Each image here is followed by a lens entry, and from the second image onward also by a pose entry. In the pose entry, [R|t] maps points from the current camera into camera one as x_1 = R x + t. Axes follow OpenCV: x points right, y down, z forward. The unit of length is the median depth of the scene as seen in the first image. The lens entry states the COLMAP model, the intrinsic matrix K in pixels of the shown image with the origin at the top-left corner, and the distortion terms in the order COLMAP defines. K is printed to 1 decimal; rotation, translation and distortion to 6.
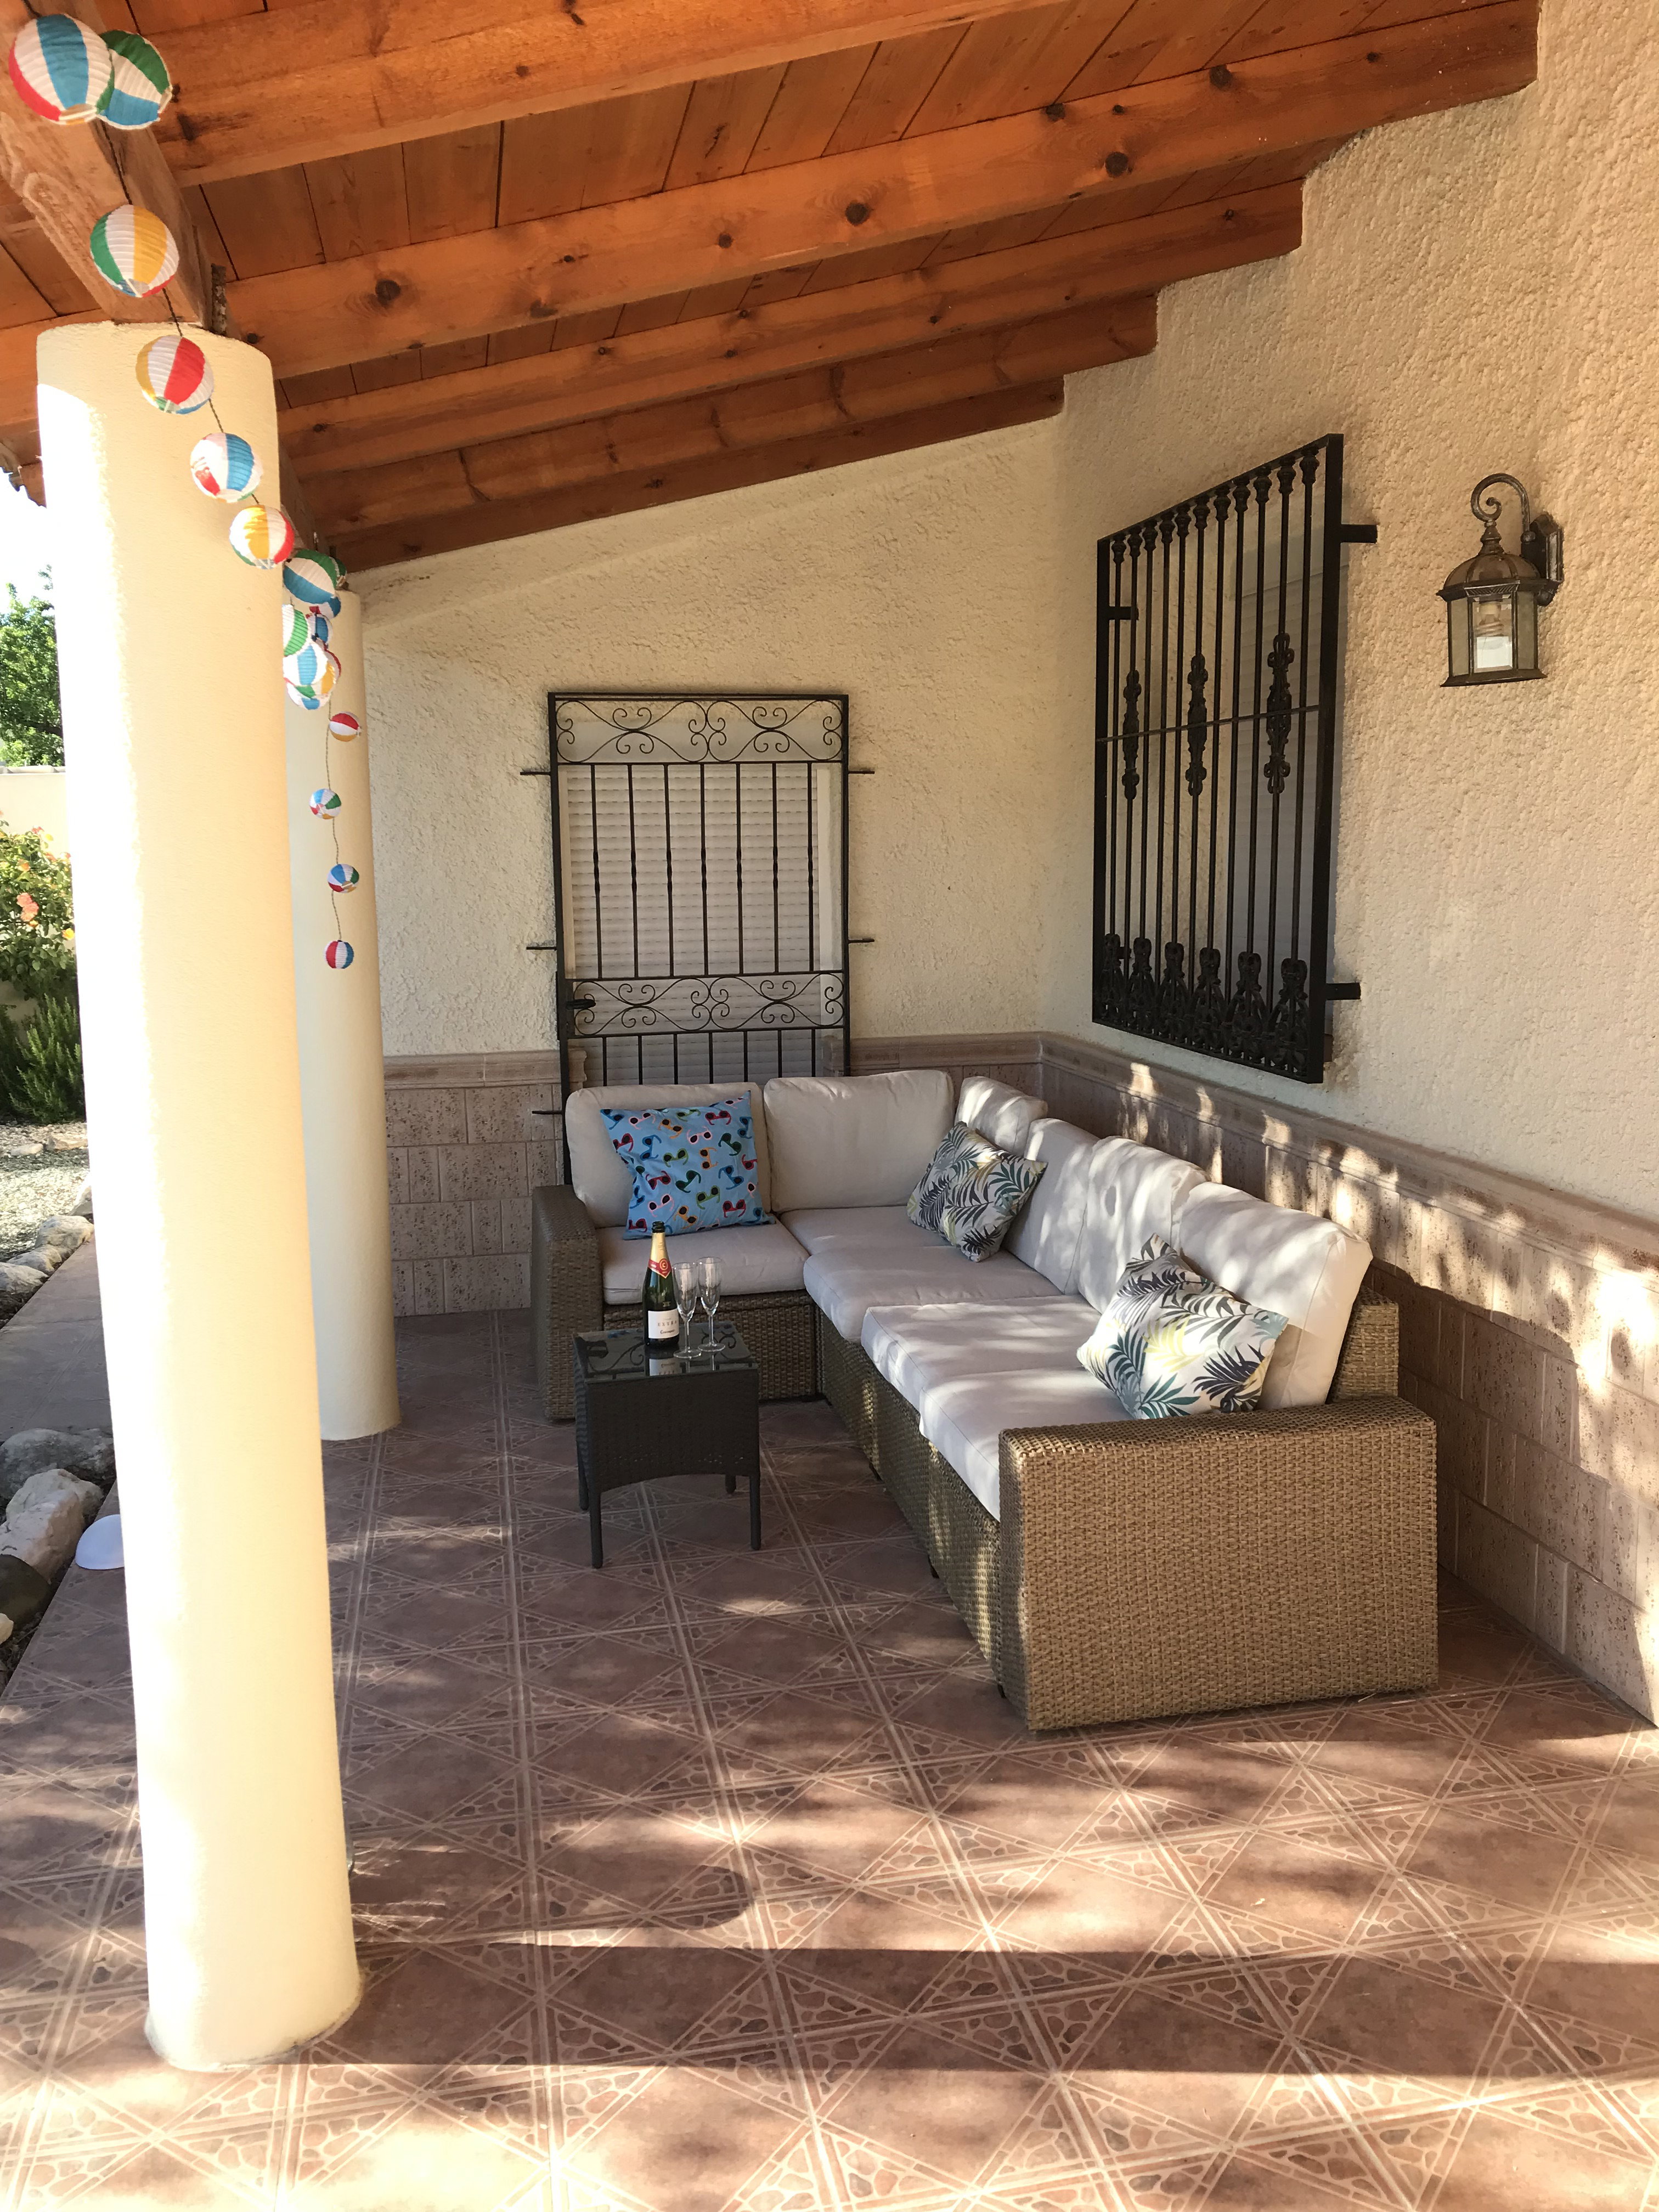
lens RADIAL K [[1820.1, 0, 829.5], [0, 1820.1, 1106.0], [0, 0, 1]] dist [0.151249, -0.242030]
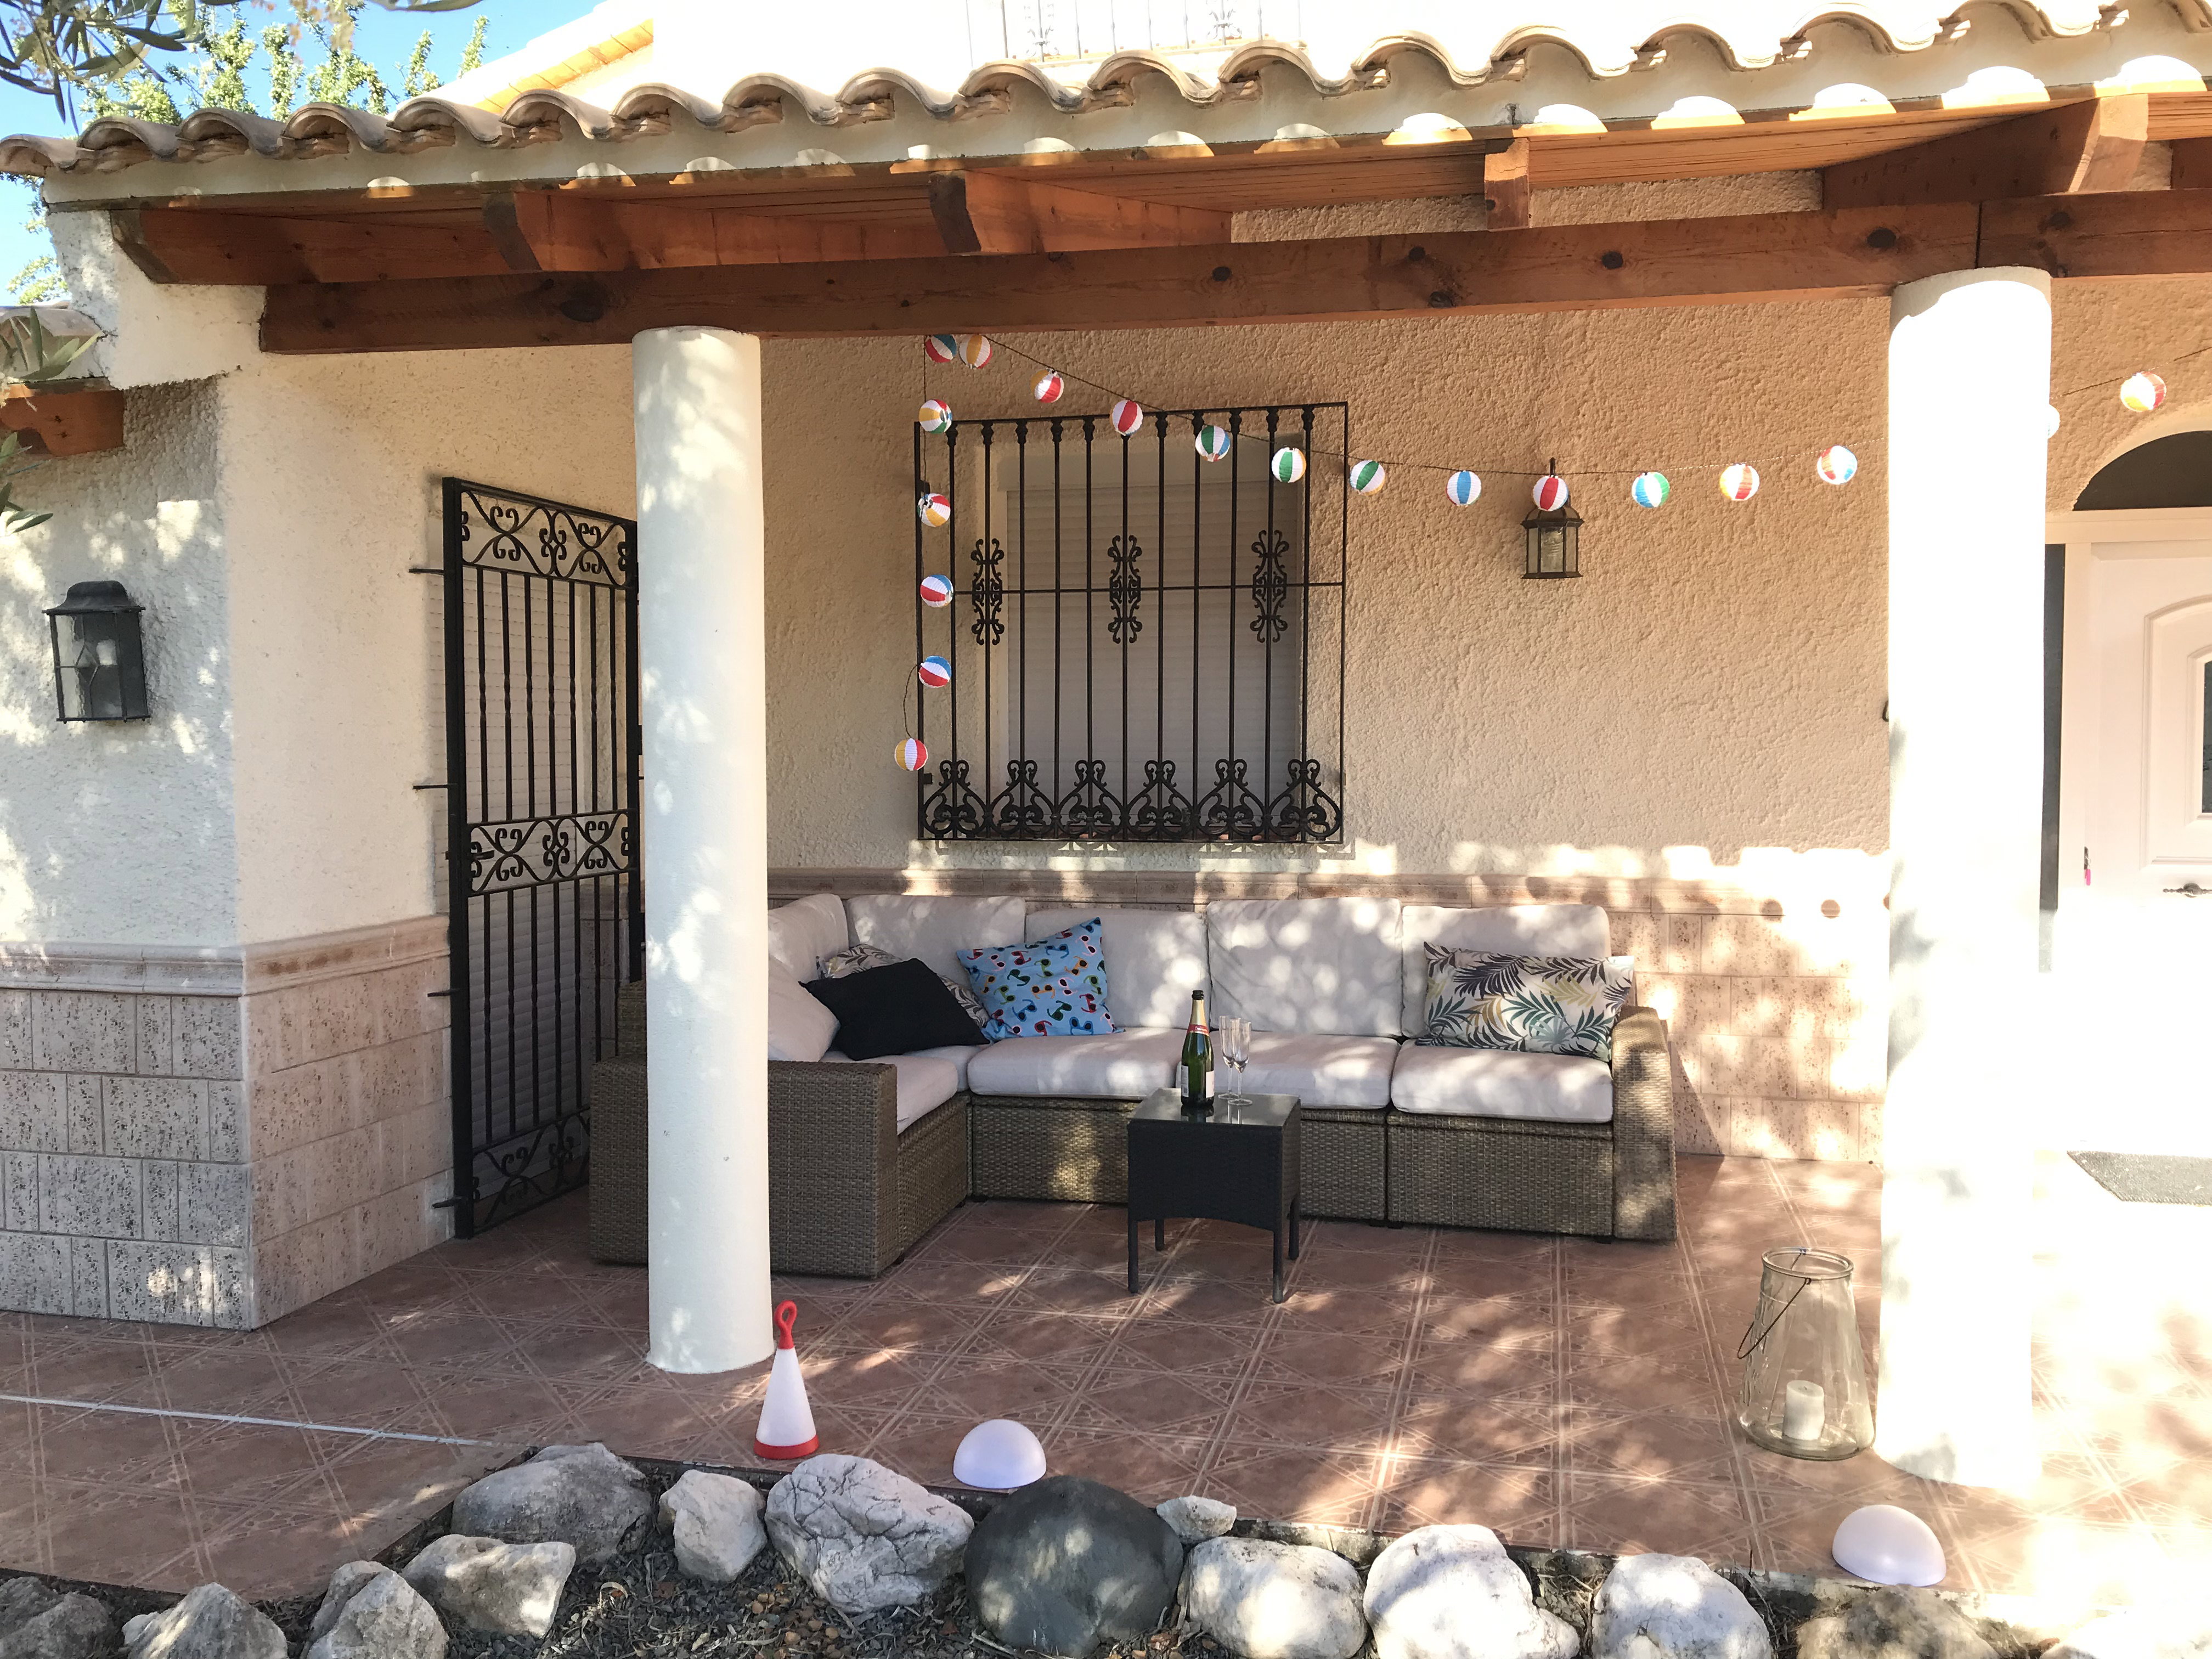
lens RADIAL K [[1820.1, 0, 1106.0], [0, 1820.1, 829.5], [0, 0, 1]] dist [0.151249, -0.242030]
pose [[0.412446, -0.034408, 0.910332, -0.778157], [0.133955, 0.990715, -0.023244, -0.009862], [-0.901080, 0.131530, 0.413225, 0.405388]]
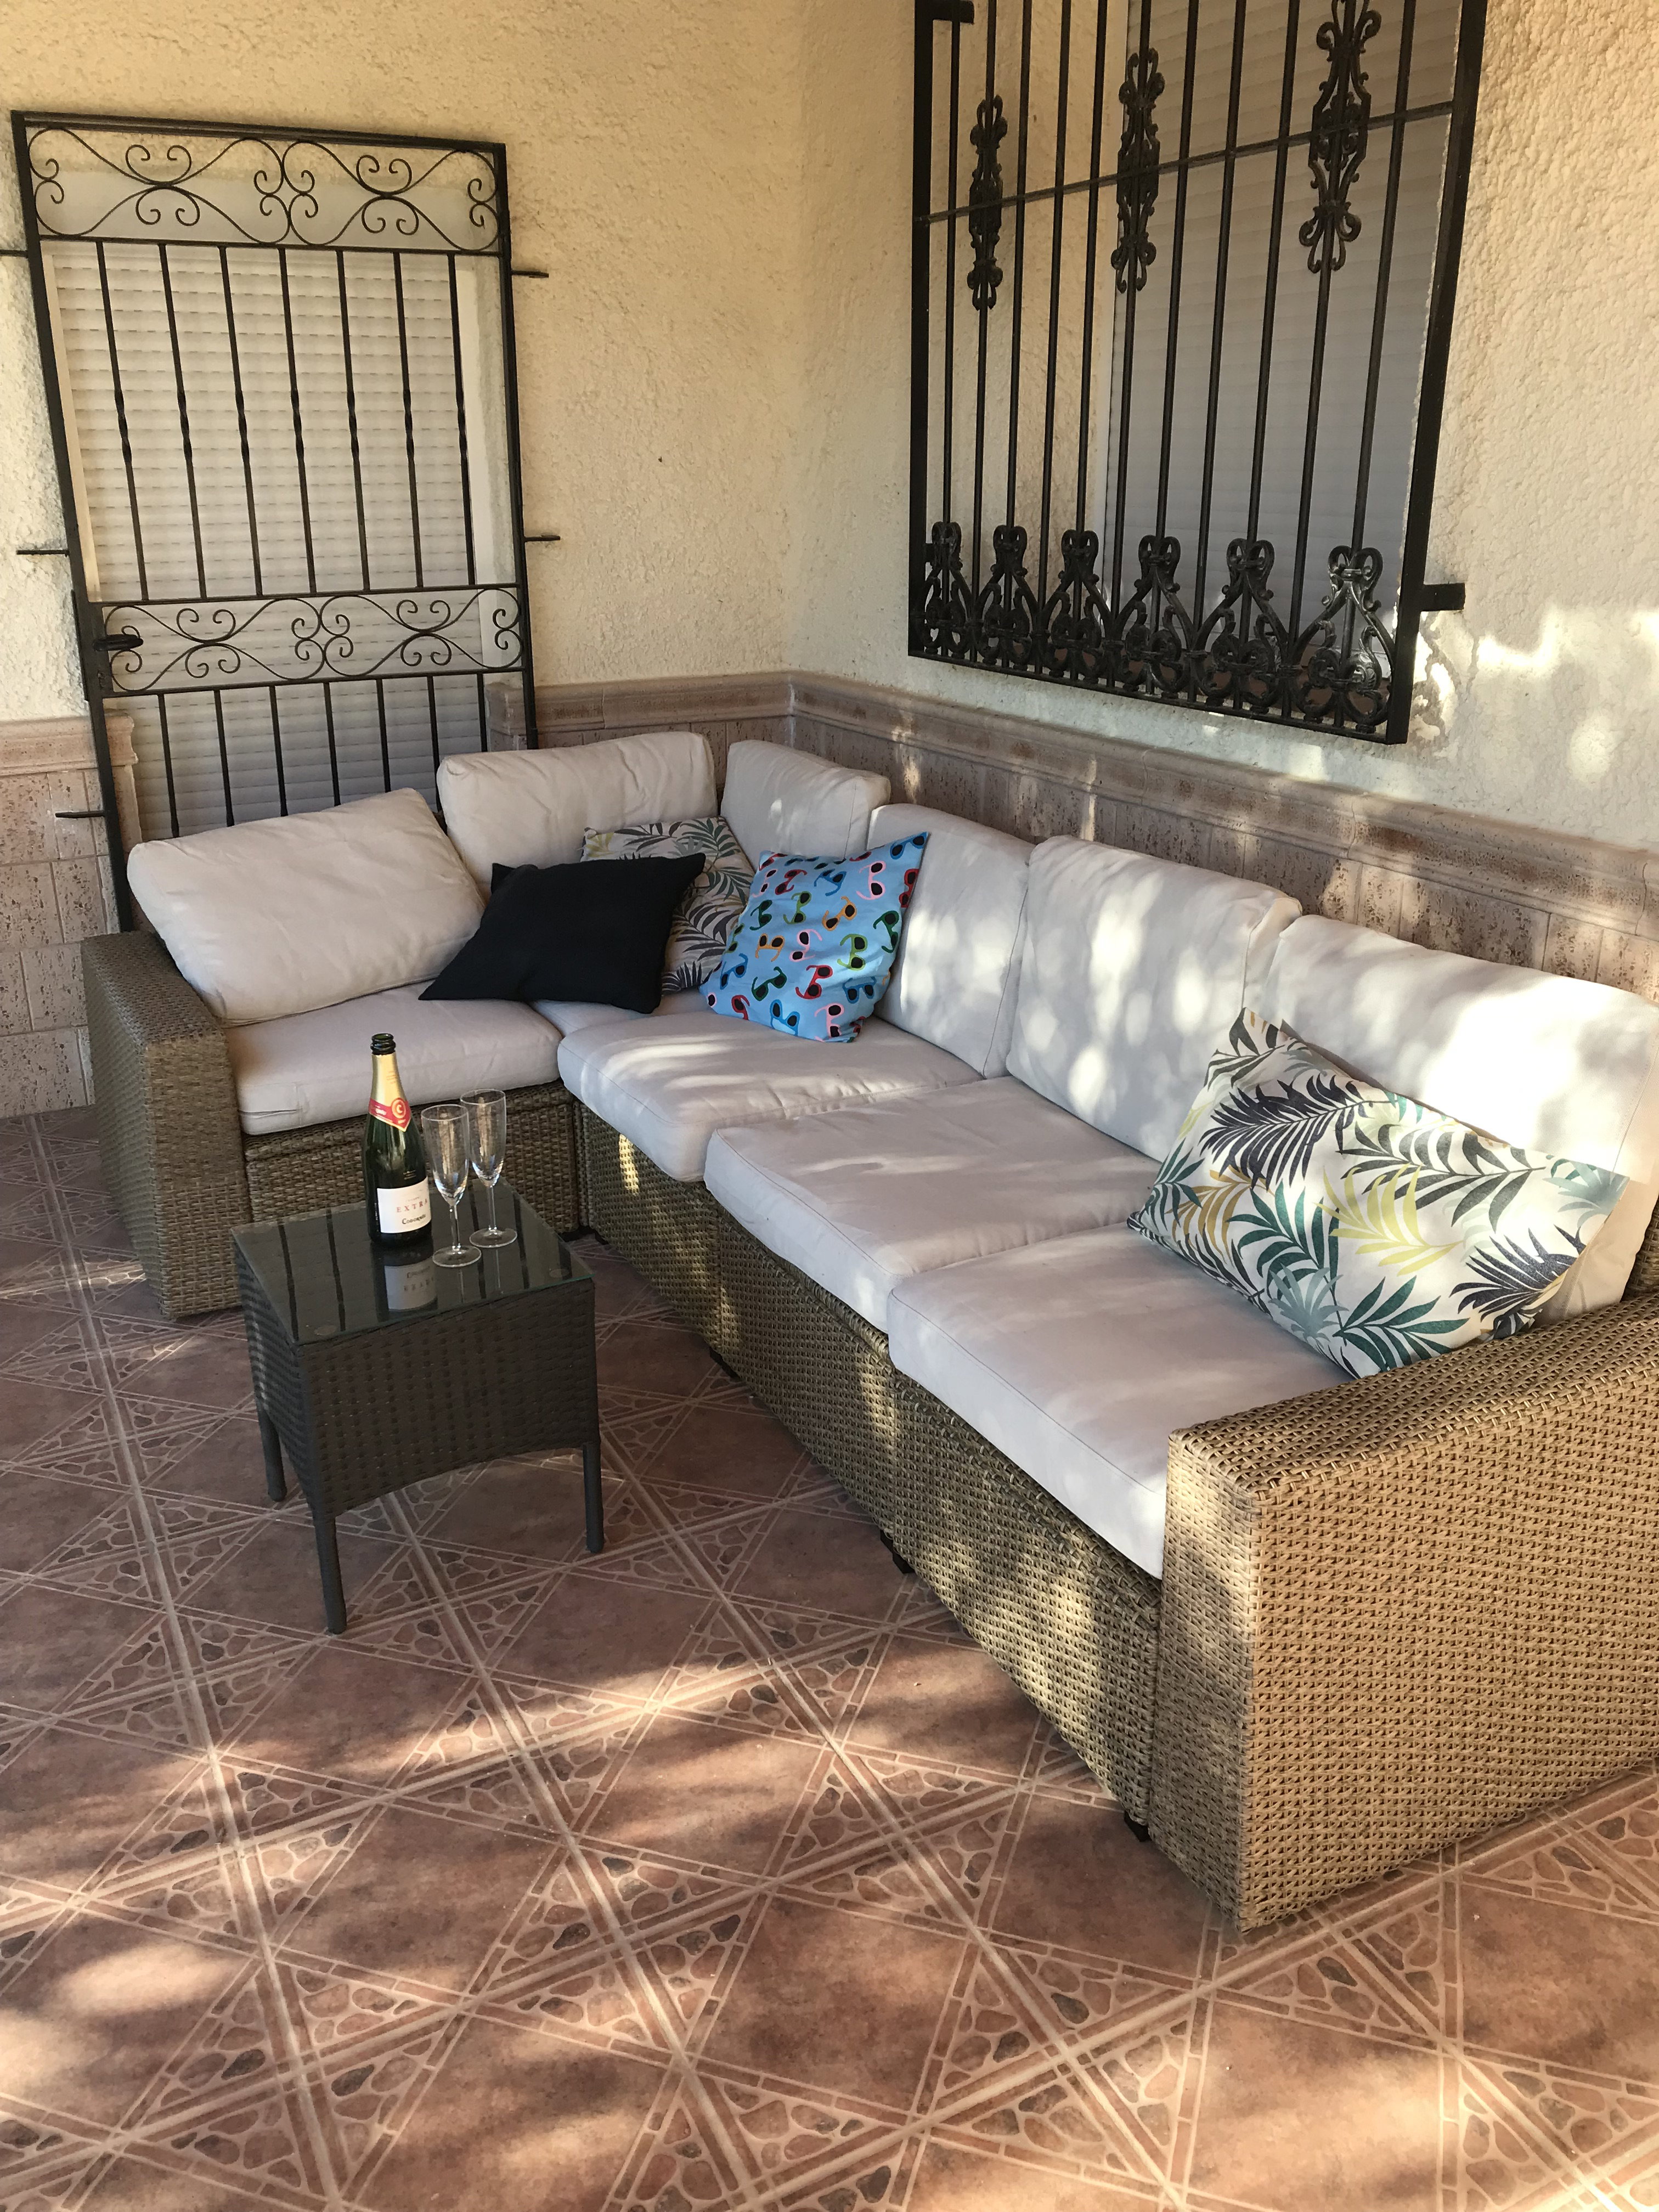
lens RADIAL K [[1832.3, 0, 829.5], [0, 1832.3, 1106.0], [0, 0, 1]] dist [0.008443, 0.004055]
pose [[0.963026, -0.083372, 0.256184, -0.074626], [0.032461, 0.979892, 0.196870, -0.014959], [-0.267446, -0.181275, 0.946368, 0.293098]]
